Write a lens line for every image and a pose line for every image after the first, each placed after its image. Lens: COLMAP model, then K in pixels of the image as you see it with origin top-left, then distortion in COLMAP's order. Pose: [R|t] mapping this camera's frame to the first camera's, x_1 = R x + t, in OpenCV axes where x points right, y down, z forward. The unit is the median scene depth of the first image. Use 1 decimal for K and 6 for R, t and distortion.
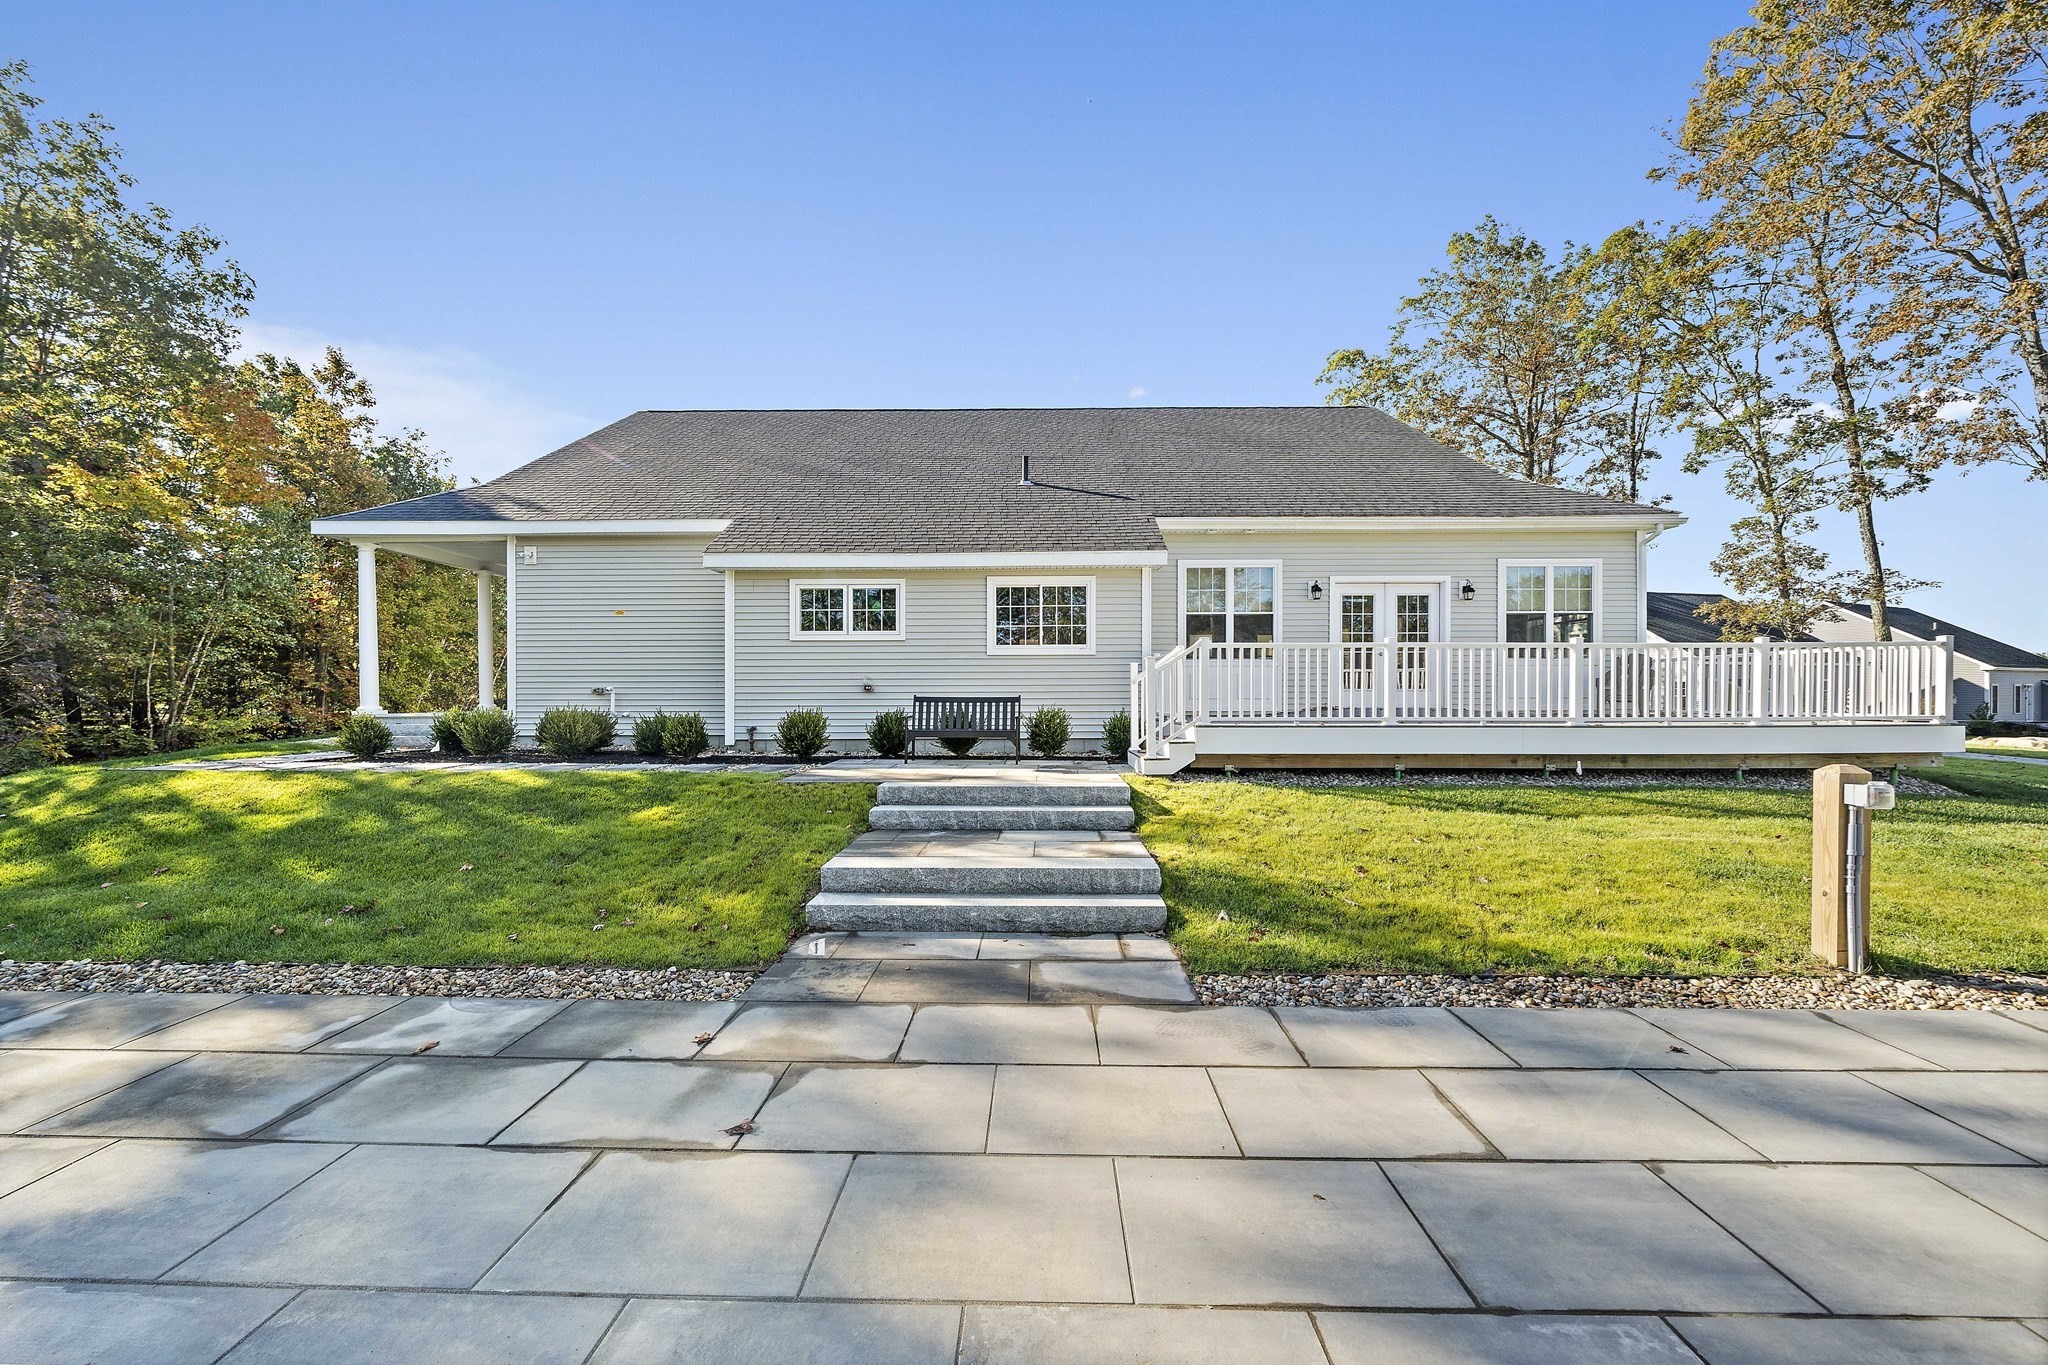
lens RADIAL K [[736.0, 0, 1024.0], [0, 736.0, 682.5], [0, 0, 1]] dist [-0.000758, -0.000030]
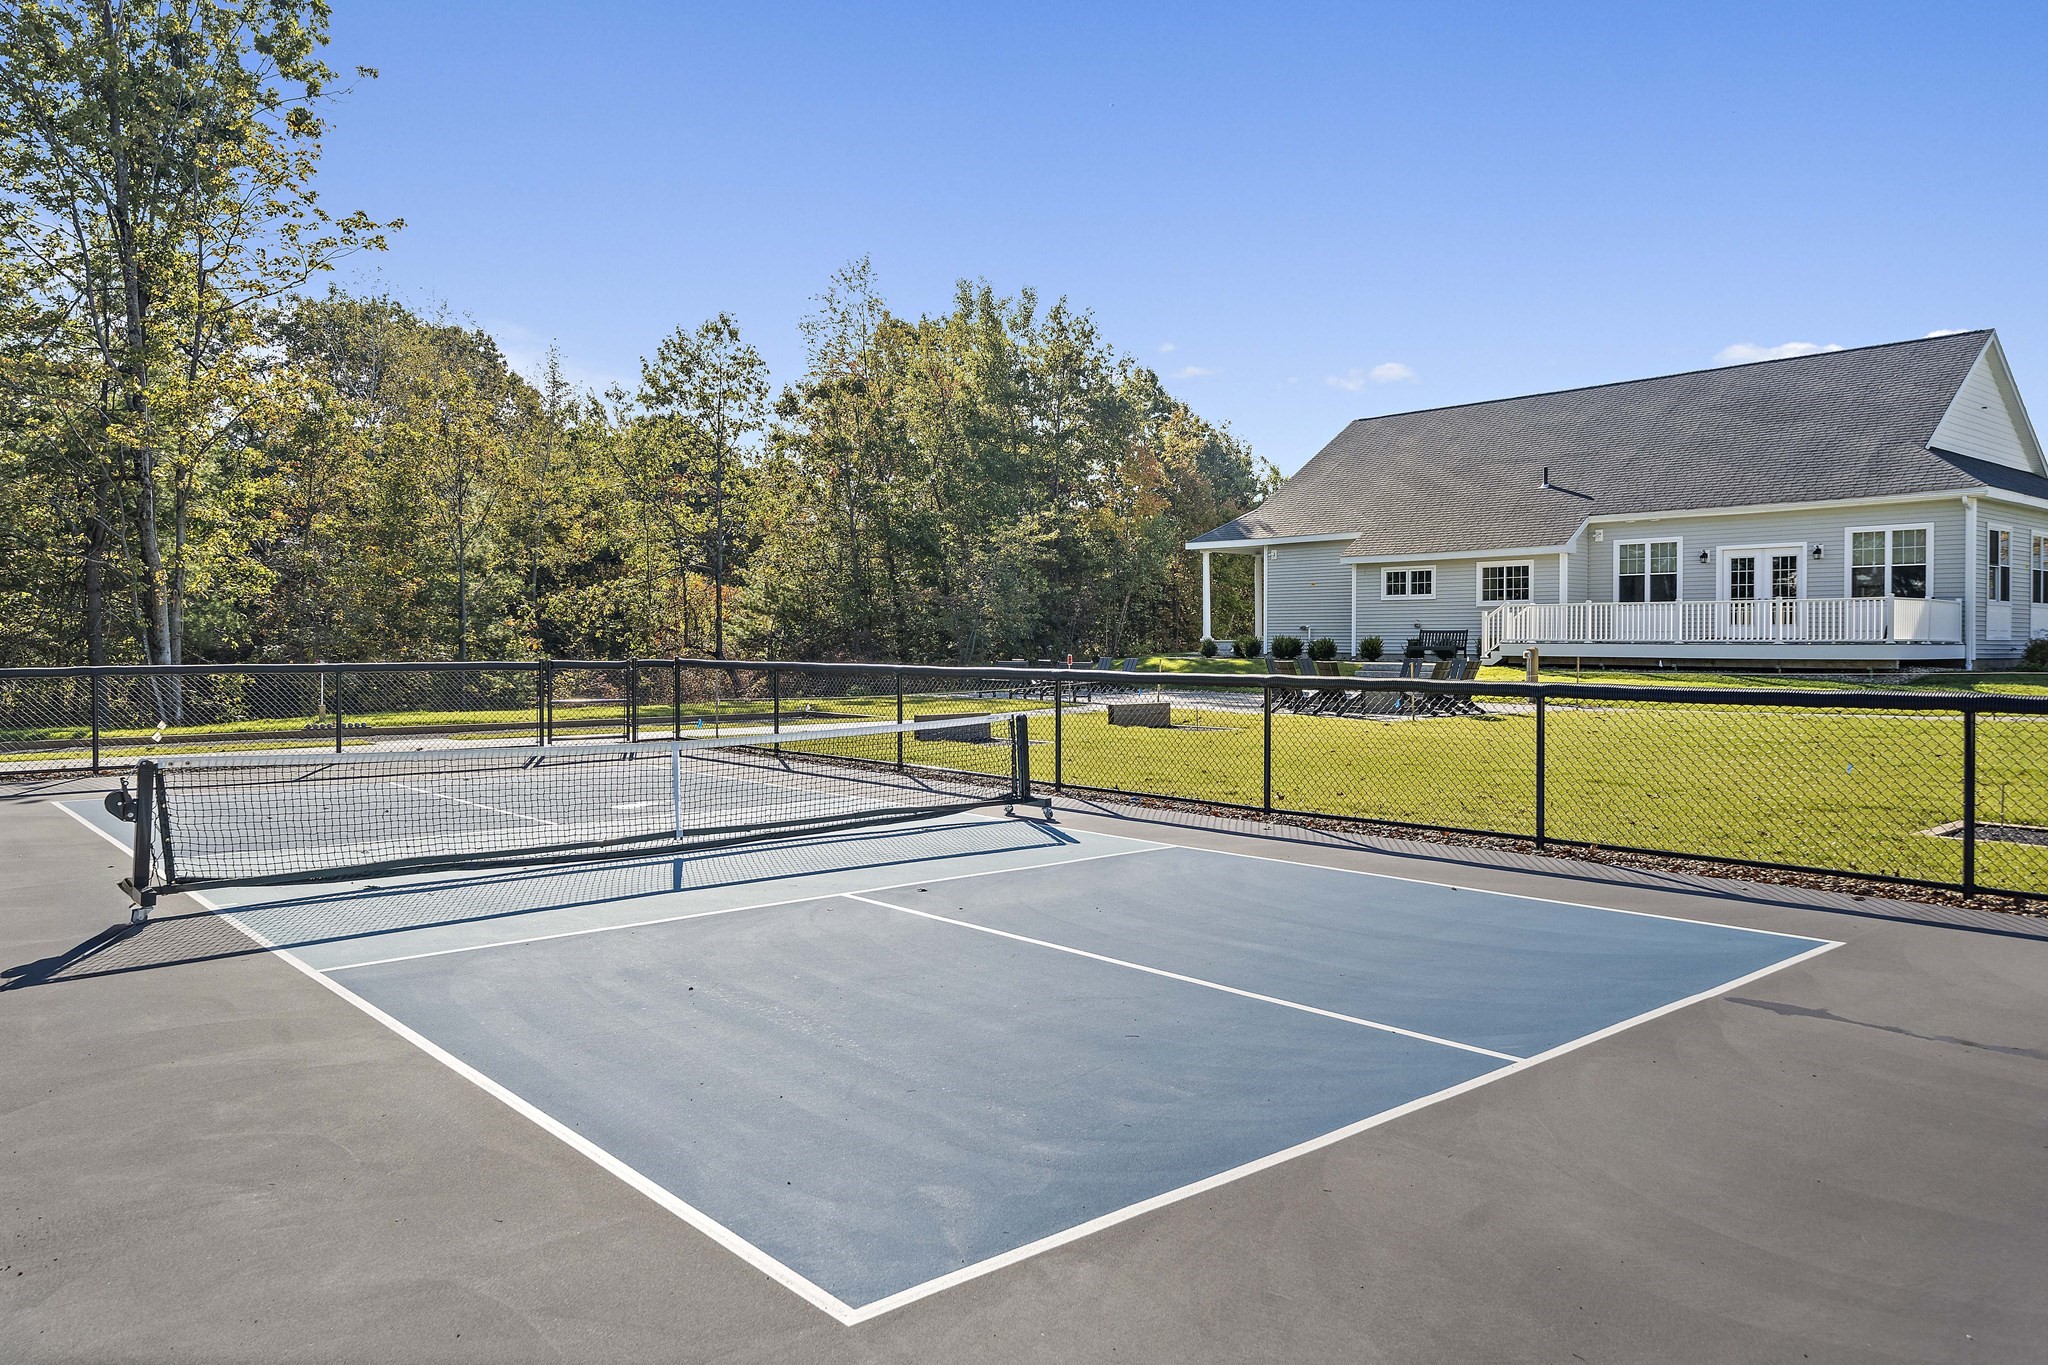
lens RADIAL K [[1372.0, 0, 1024.0], [0, 1372.0, 682.5], [0, 0, 1]] dist [0.006673, 0.002612]
pose [[0.665593, 0.026056, -0.745860, 1.676285], [0.012494, 0.998861, 0.046043, -0.020666], [0.746211, -0.039964, 0.664509, -1.990944]]
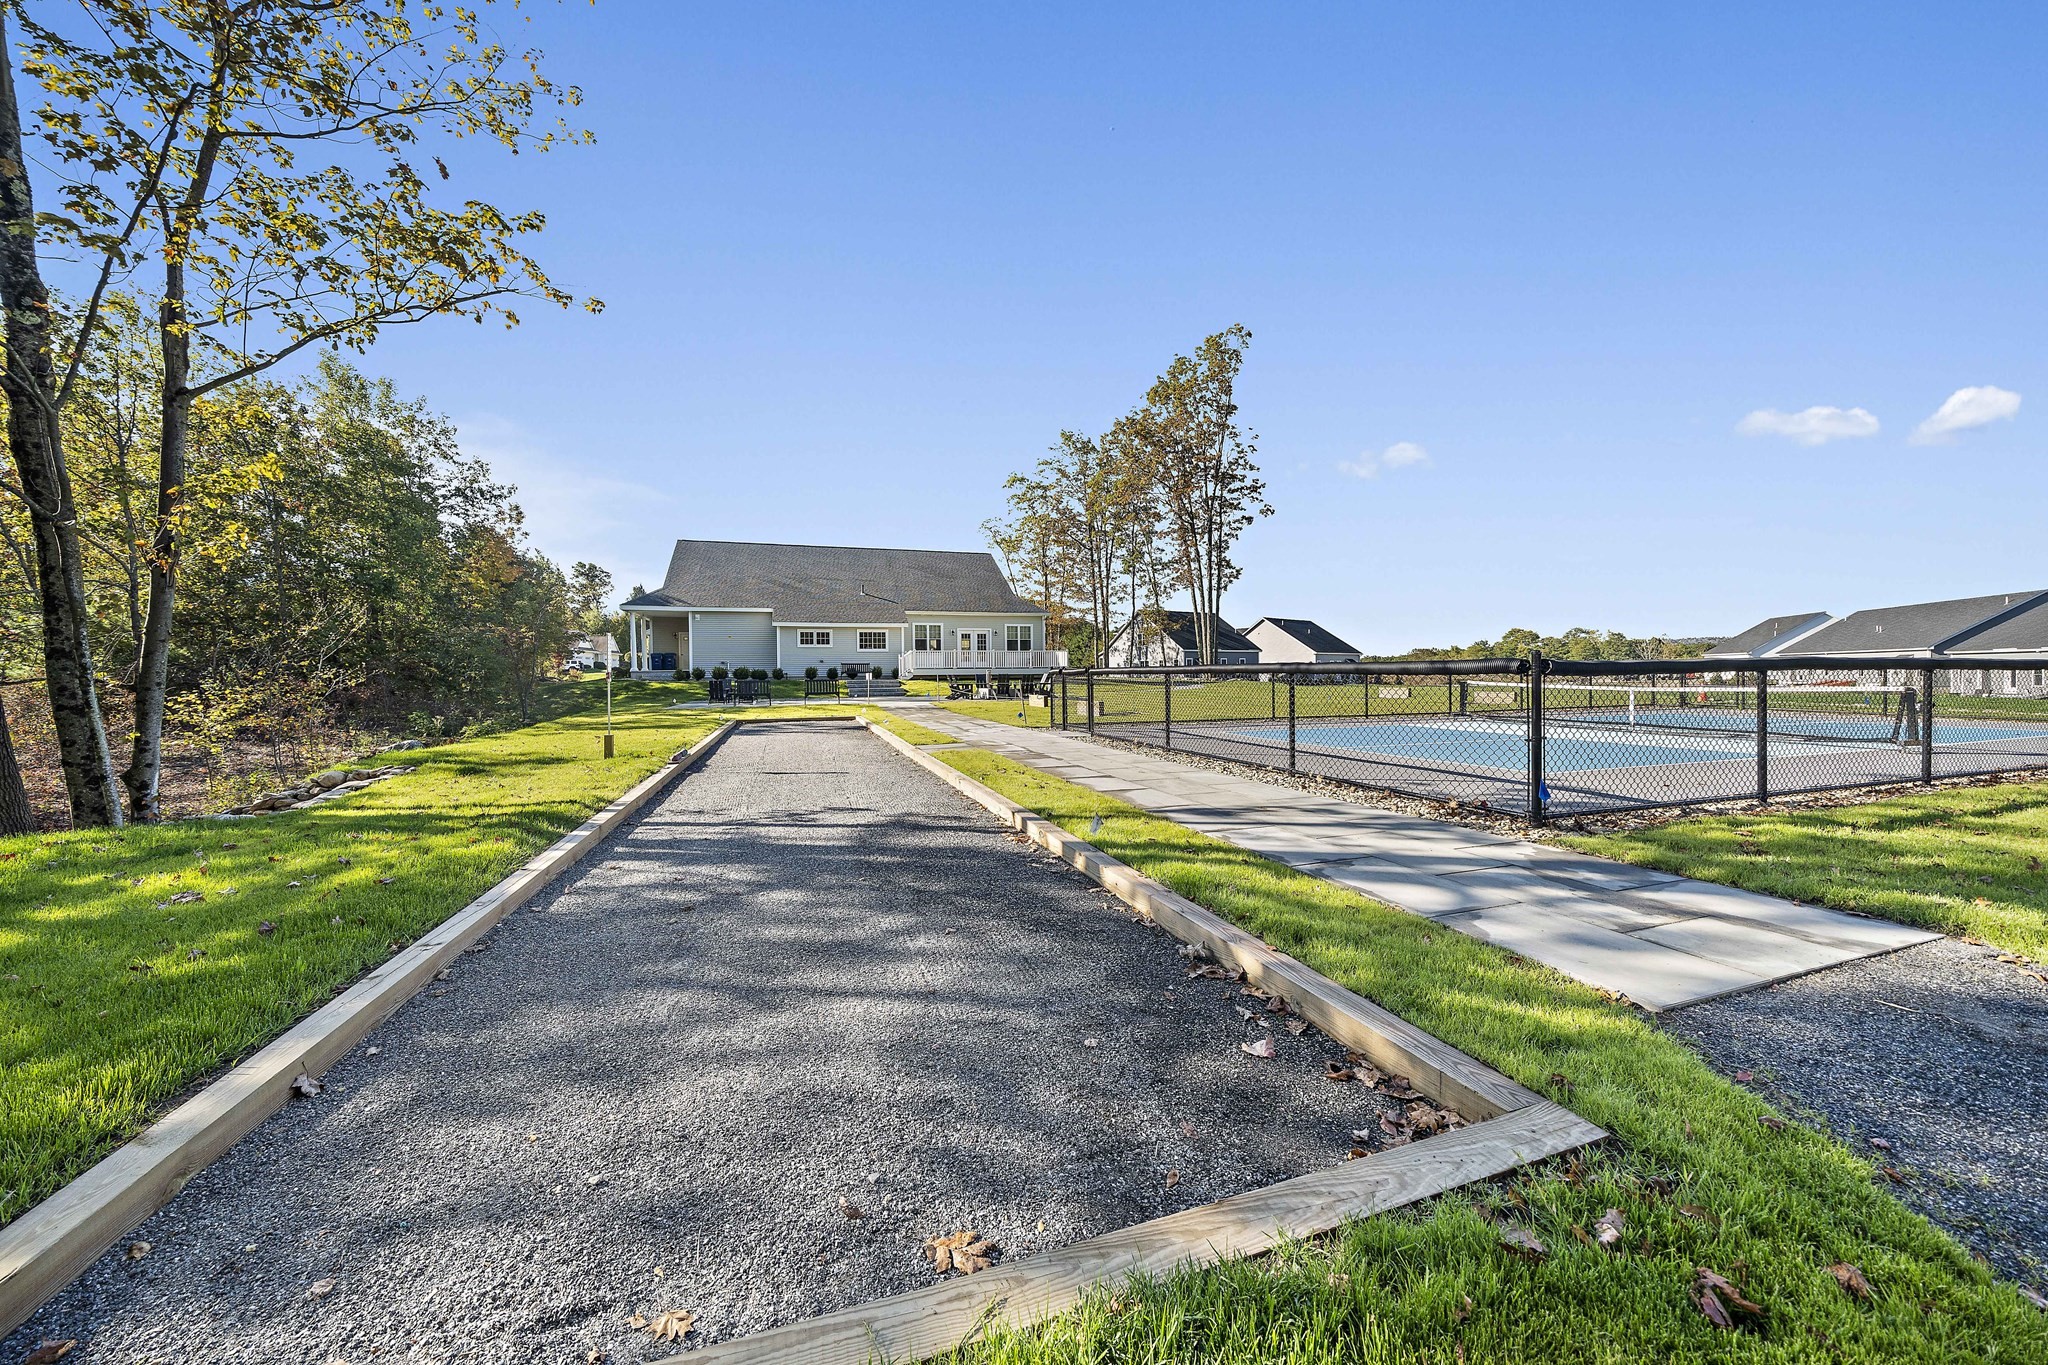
lens RADIAL K [[698.1, 0, 1024.0], [0, 698.1, 682.5], [0, 0, 1]] dist [-0.000196, -0.000006]
pose [[0.941596, -0.013713, 0.336464, -0.417923], [0.002320, 0.999411, 0.034241, -0.002279], [-0.336736, -0.031461, 0.941074, -2.387270]]
